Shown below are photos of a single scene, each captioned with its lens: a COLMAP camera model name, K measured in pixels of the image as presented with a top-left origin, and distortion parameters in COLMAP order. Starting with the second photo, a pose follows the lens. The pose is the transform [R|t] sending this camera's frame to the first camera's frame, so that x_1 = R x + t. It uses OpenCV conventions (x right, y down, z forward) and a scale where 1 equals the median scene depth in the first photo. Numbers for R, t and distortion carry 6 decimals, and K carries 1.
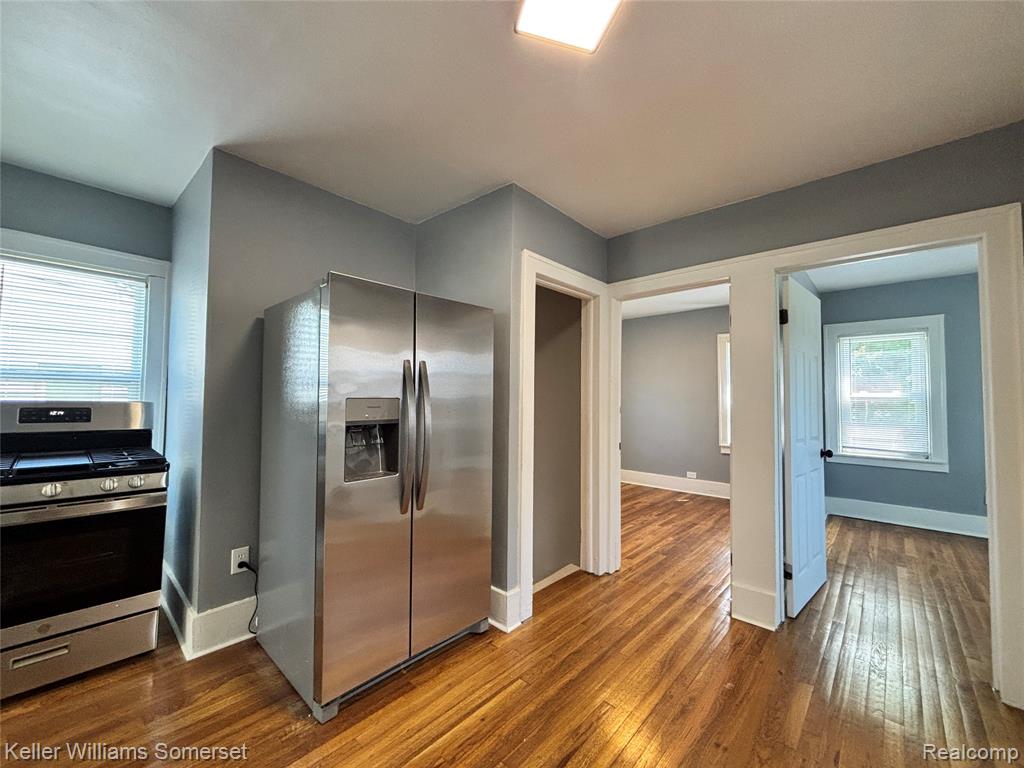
lens RADIAL K [[410.6, 0, 509.0], [0, 410.6, 383.7], [0, 0, 1]] dist [0.002685, 0.001172]
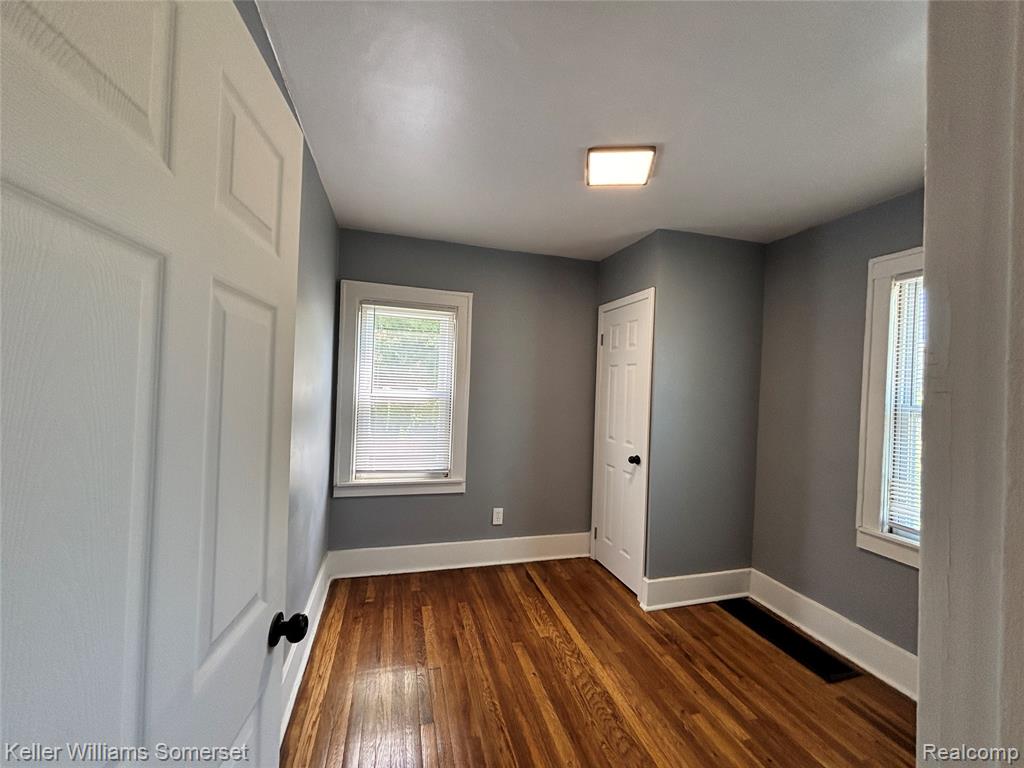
lens RADIAL K [[410.6, 0, 513.0], [0, 410.6, 379.8], [0, 0, 1]] dist [0.002685, 0.001172]
pose [[0.519386, 0.014322, 0.854420, 0.409732], [-0.065083, 0.997618, 0.022840, -0.024538], [-0.852058, -0.067471, 0.519081, 0.495838]]
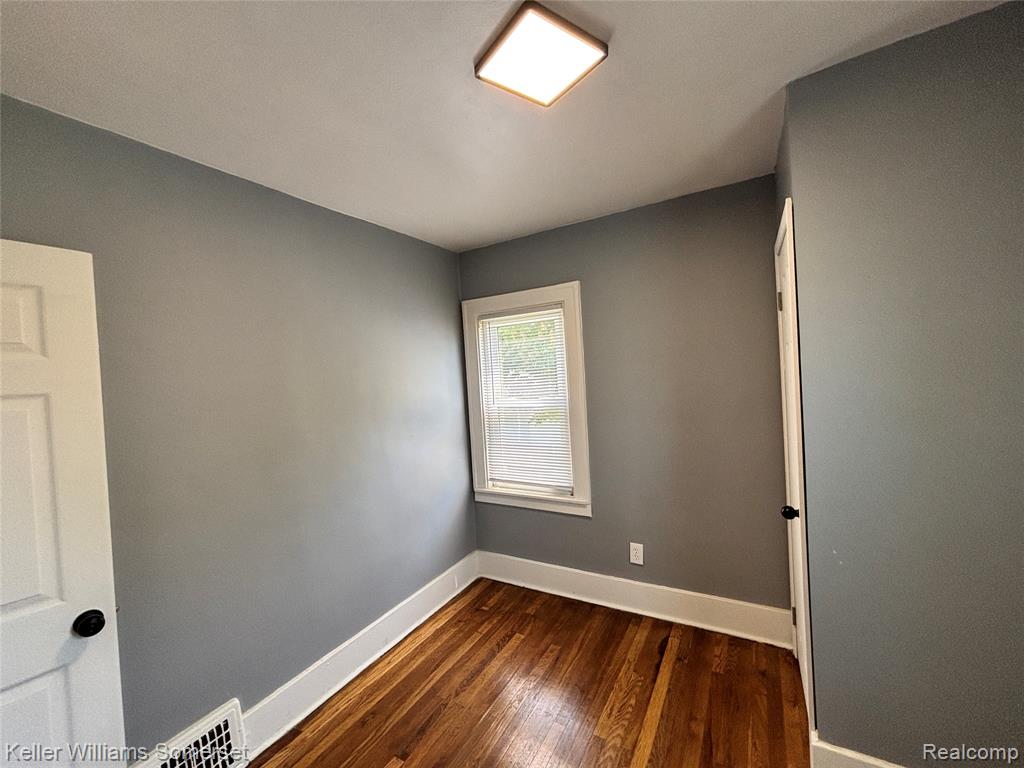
lens RADIAL K [[410.6, 0, 516.4], [0, 410.6, 381.9], [0, 0, 1]] dist [0.002685, 0.001172]
pose [[0.972468, -0.073235, 0.221231, 0.766820], [0.062162, 0.996459, 0.056618, -0.048770], [-0.224594, -0.041307, 0.973576, 0.358597]]
